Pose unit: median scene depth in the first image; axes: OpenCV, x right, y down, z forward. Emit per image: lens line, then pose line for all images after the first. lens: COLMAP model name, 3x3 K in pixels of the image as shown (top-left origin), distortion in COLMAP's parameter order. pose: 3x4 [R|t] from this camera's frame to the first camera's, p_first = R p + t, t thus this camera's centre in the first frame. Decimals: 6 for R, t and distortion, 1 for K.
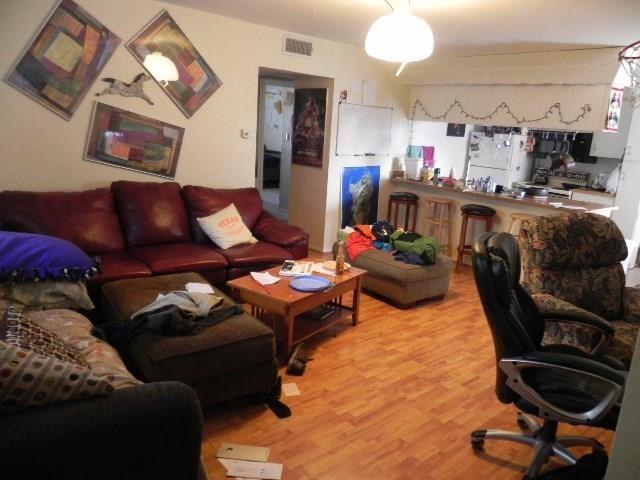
lens RADIAL K [[477.0, 0, 319.9], [0, 477.0, 237.4], [0, 0, 1]] dist [-0.014084, 0.003013]
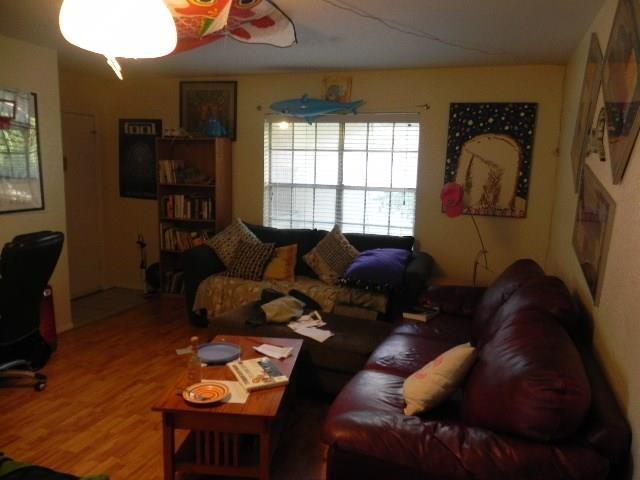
lens RADIAL K [[477.0, 0, 321.7], [0, 477.0, 240.4], [0, 0, 1]] dist [-0.014084, 0.003013]
pose [[-0.858279, -0.017207, -0.512894, 0.287120], [-0.200025, 0.931610, 0.303468, -0.424363], [0.472595, 0.363051, -0.803024, 1.909202]]
